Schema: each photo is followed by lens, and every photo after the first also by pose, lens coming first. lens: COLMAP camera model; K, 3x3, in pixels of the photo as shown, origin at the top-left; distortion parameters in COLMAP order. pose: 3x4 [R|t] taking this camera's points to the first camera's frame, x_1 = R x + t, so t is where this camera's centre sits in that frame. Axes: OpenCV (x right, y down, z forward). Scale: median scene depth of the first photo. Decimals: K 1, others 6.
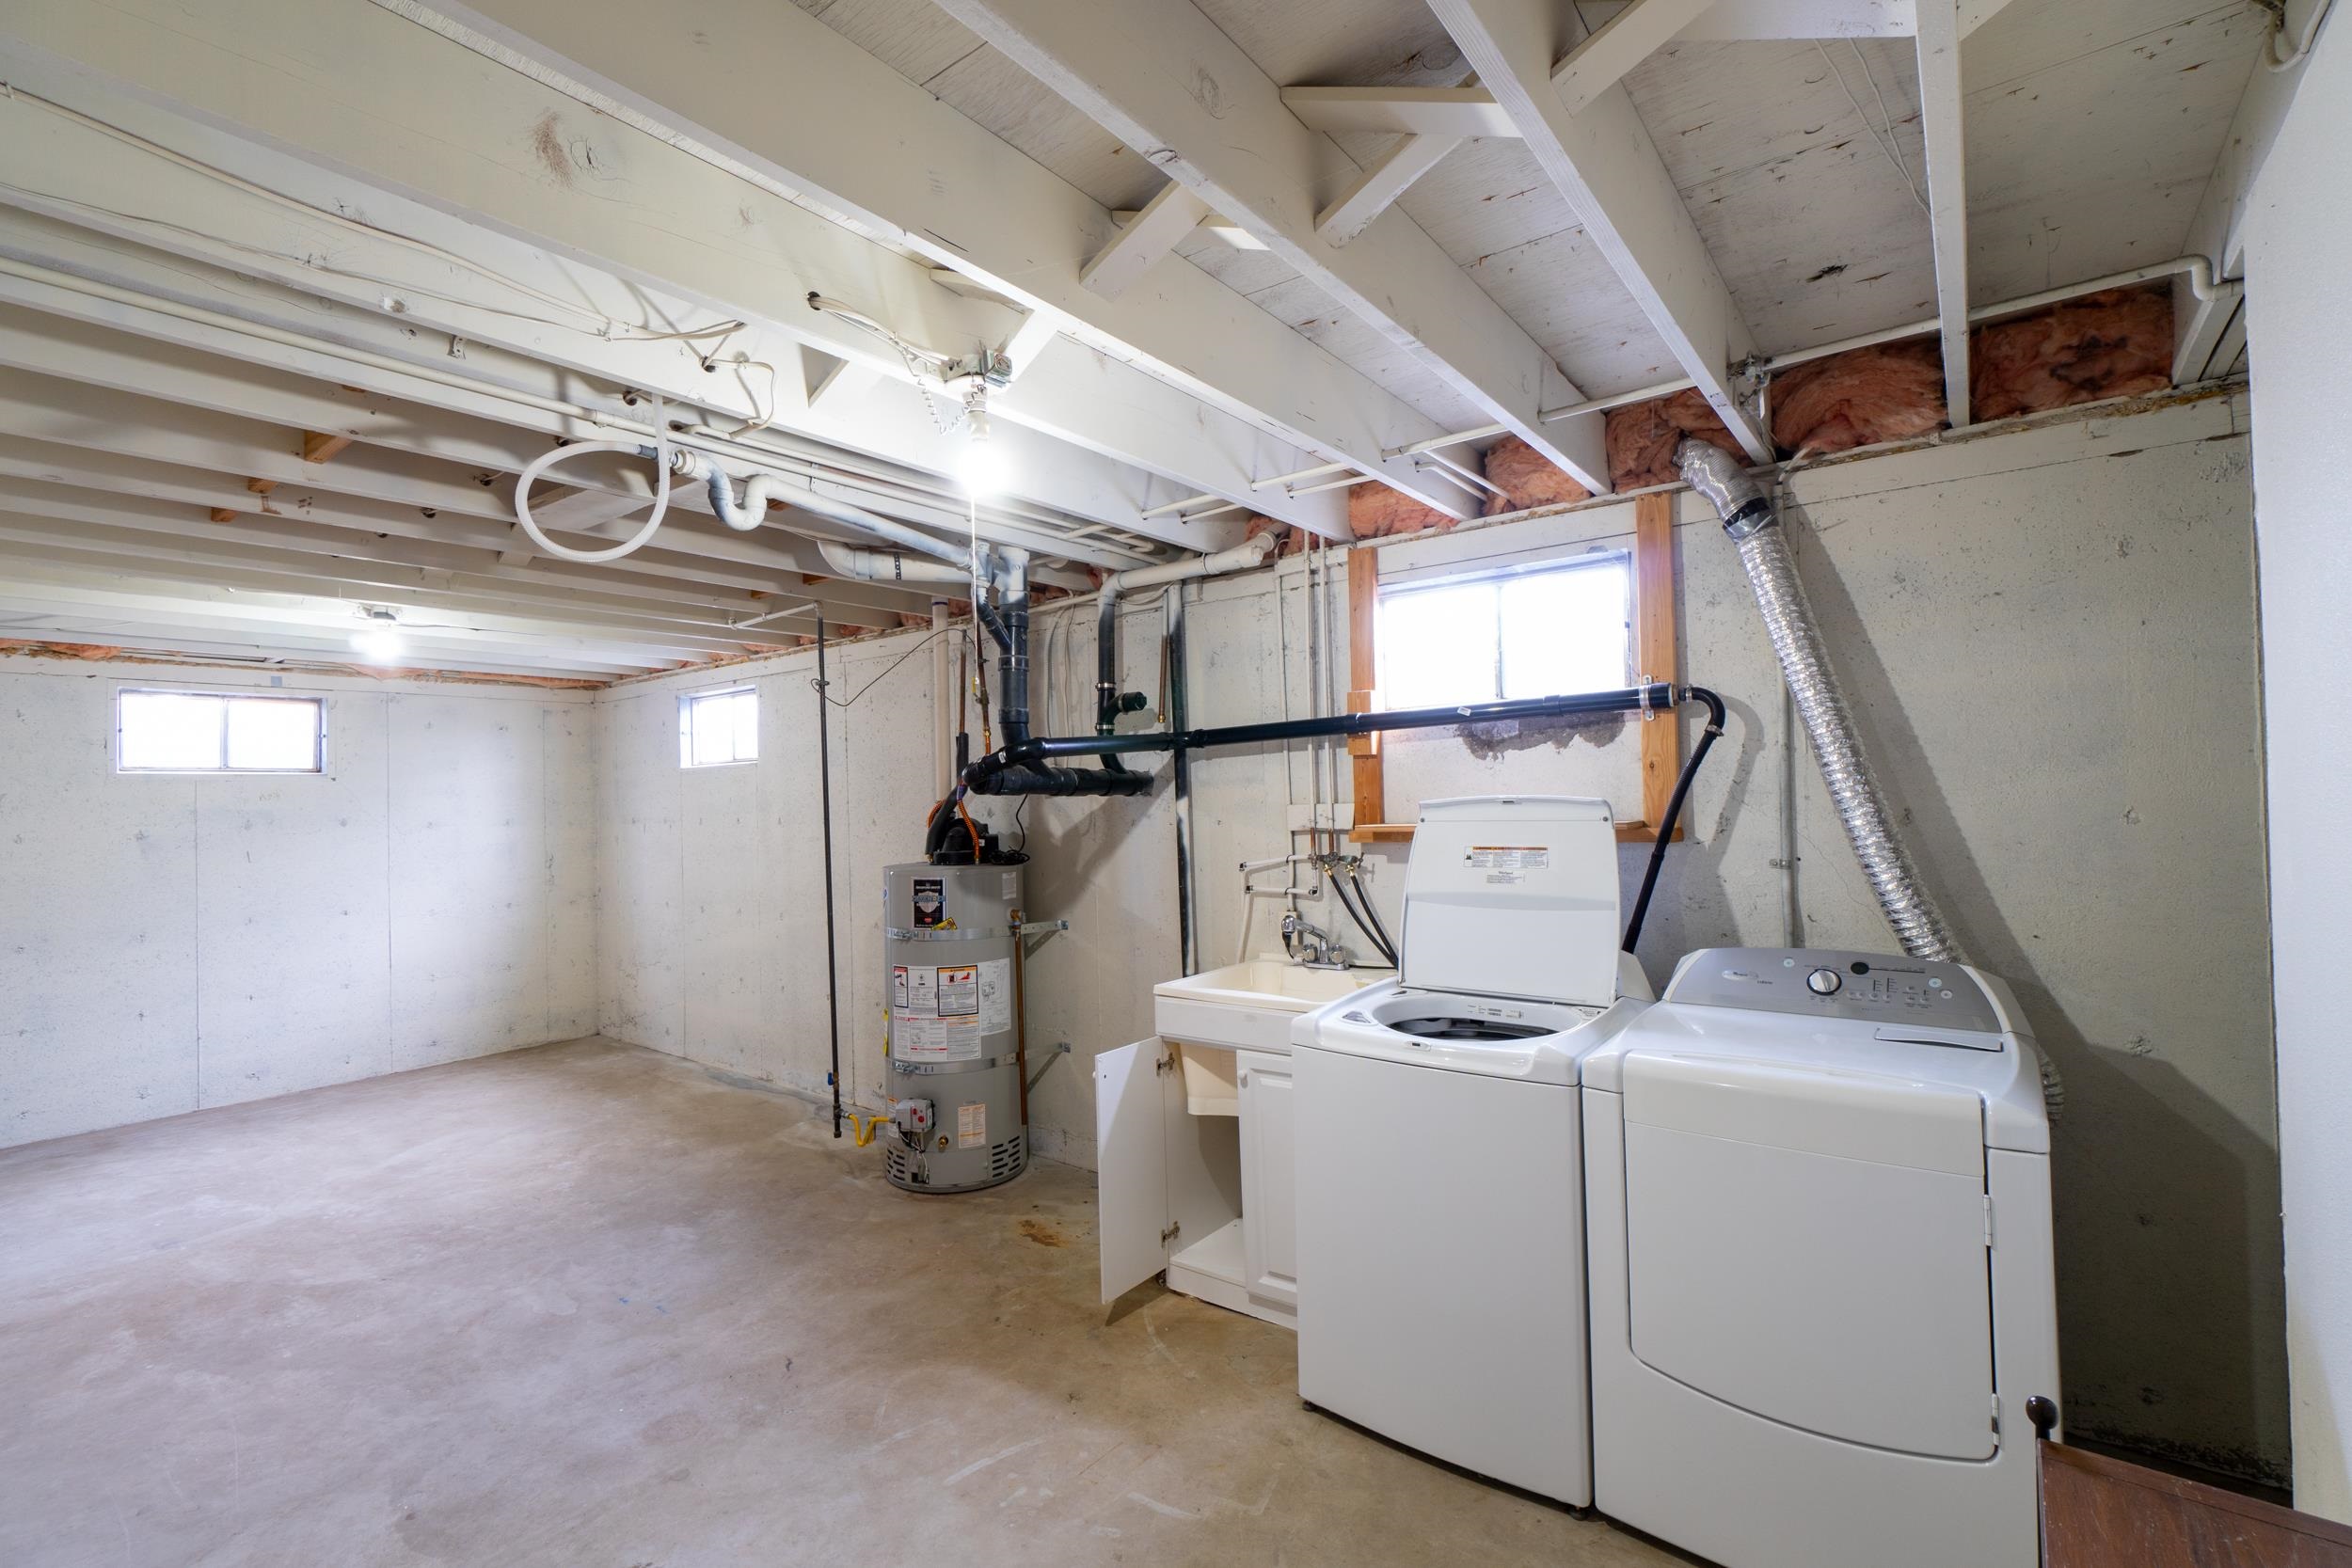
lens RADIAL K [[1058.3, 0, 1178.5], [0, 1058.3, 781.5], [0, 0, 1]] dist [0.000783, -0.000703]
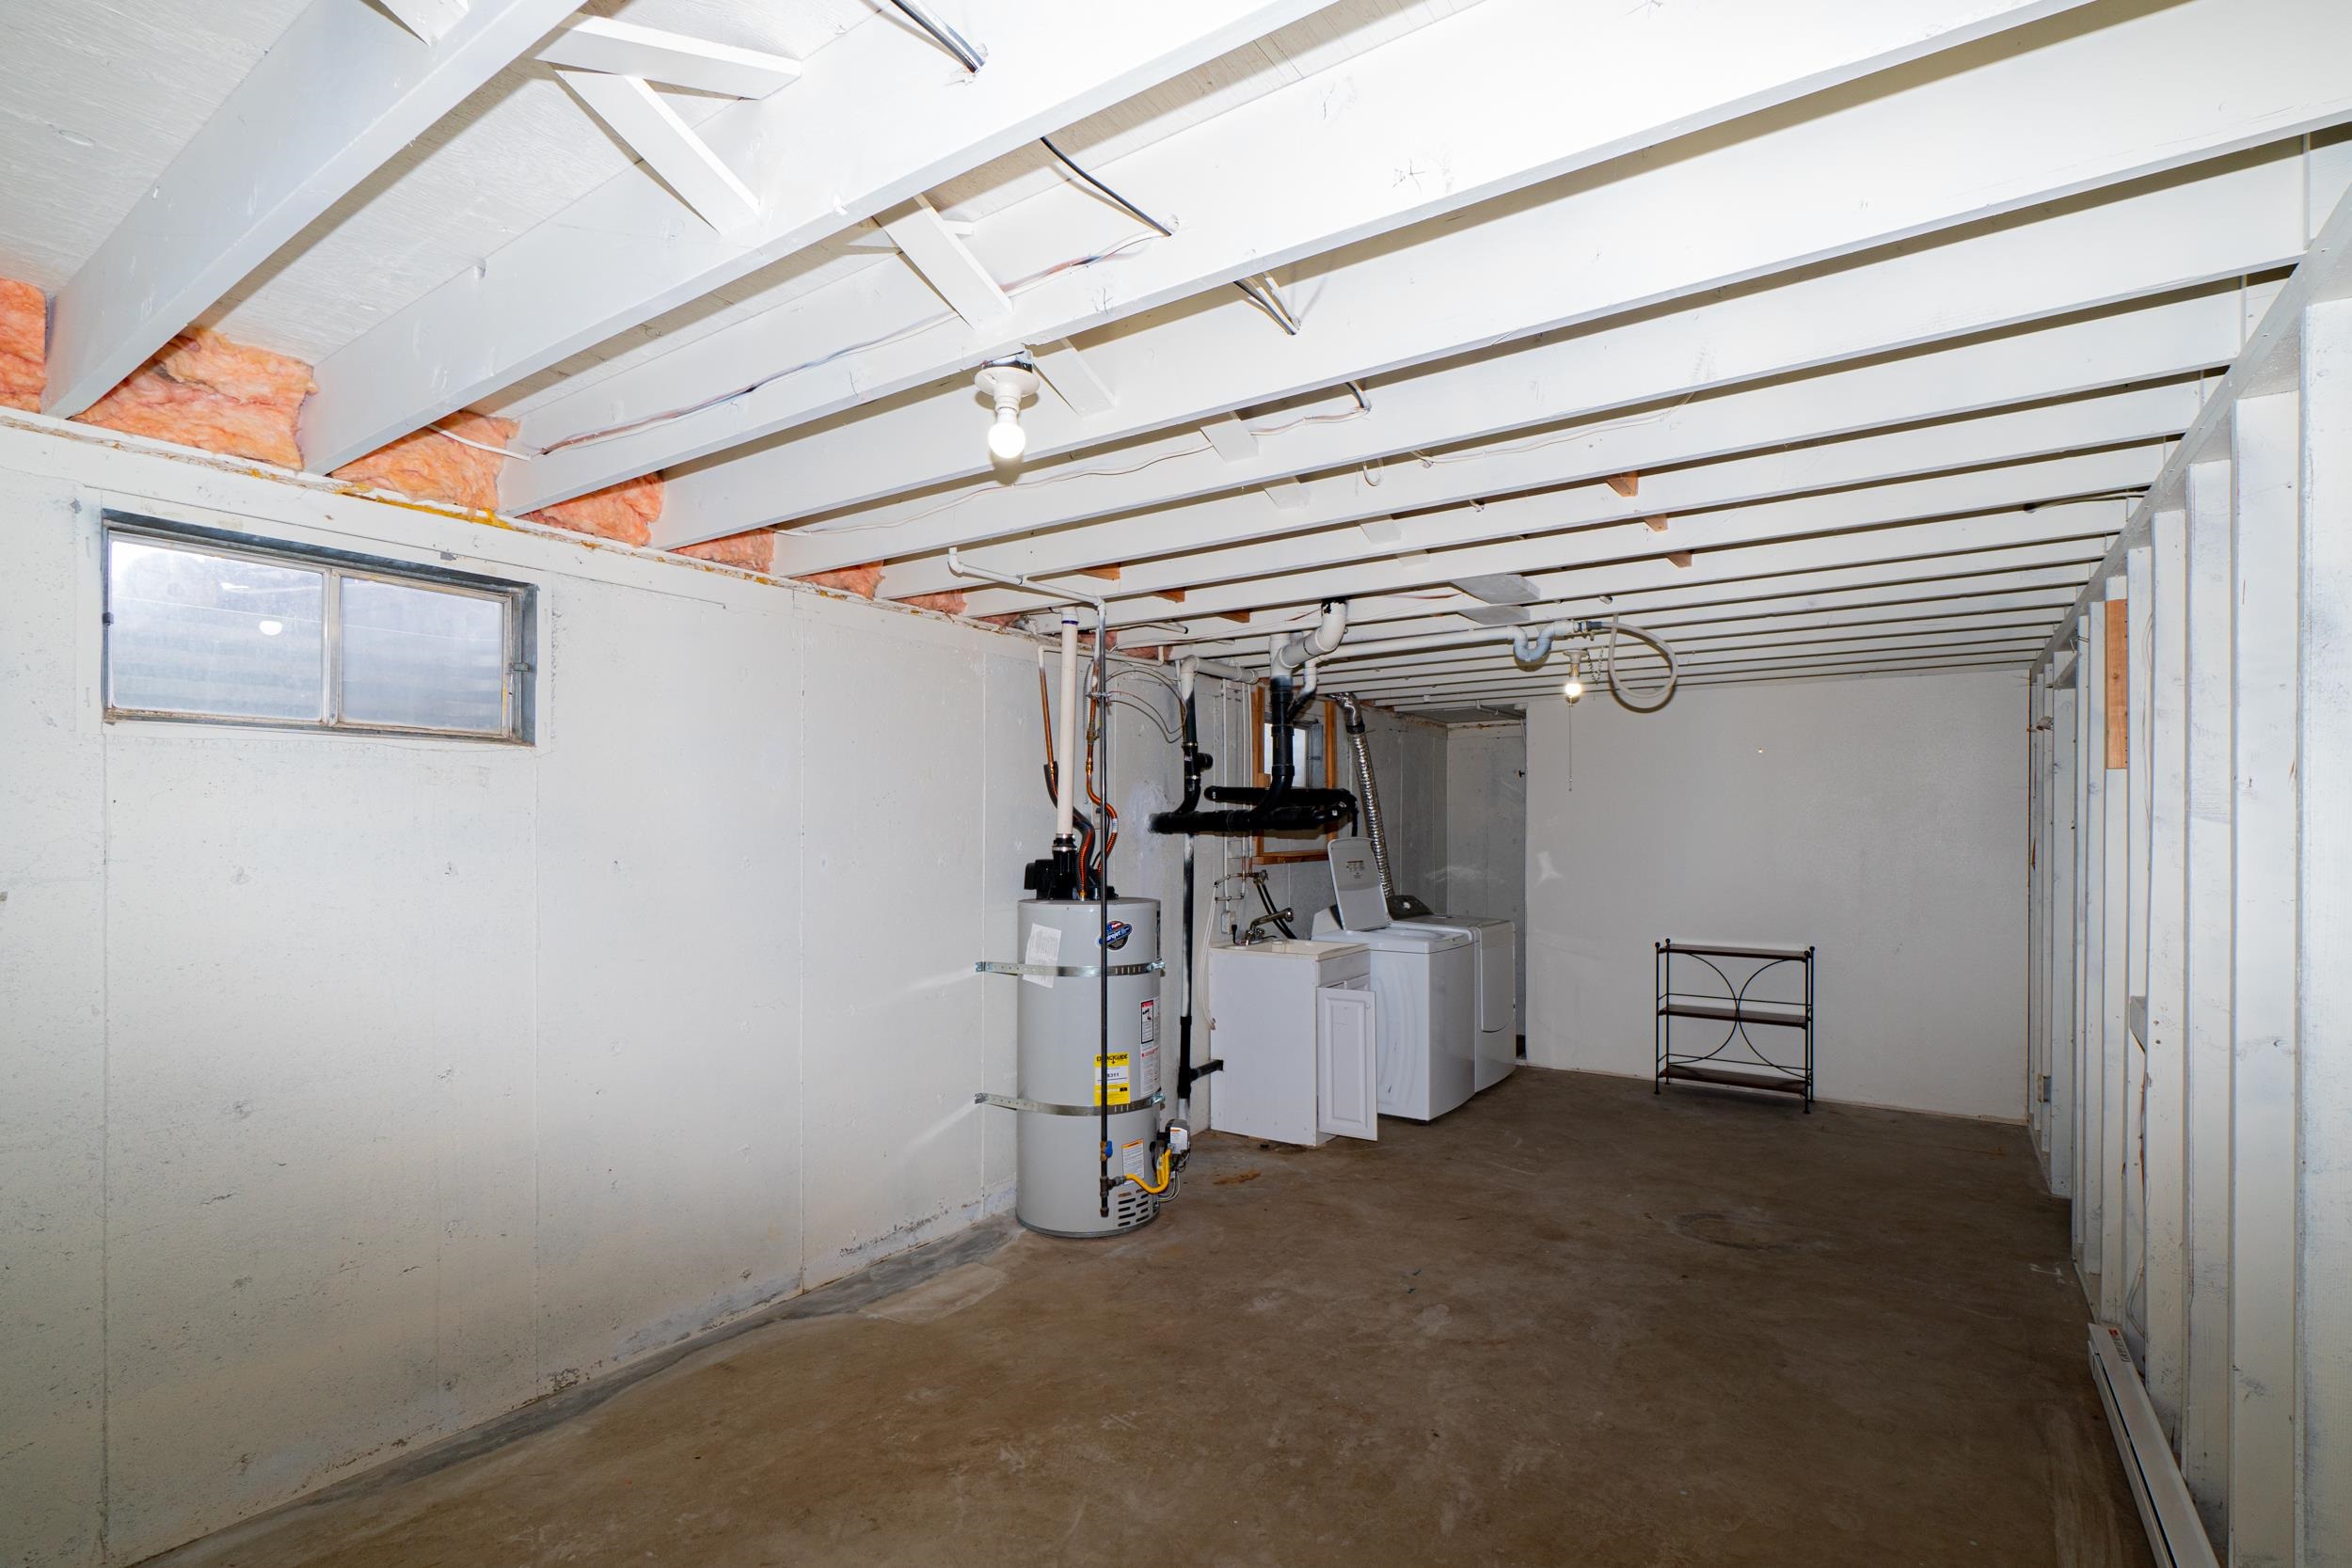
lens RADIAL K [[1058.3, 0, 1235.3], [0, 1058.3, 836.4], [0, 0, 1]] dist [0.000783, -0.000703]
pose [[-0.083560, 0.019631, 0.996309, -1.277470], [-0.009769, 0.999742, -0.020518, 0.042762], [-0.996455, -0.011447, -0.083347, 1.023085]]
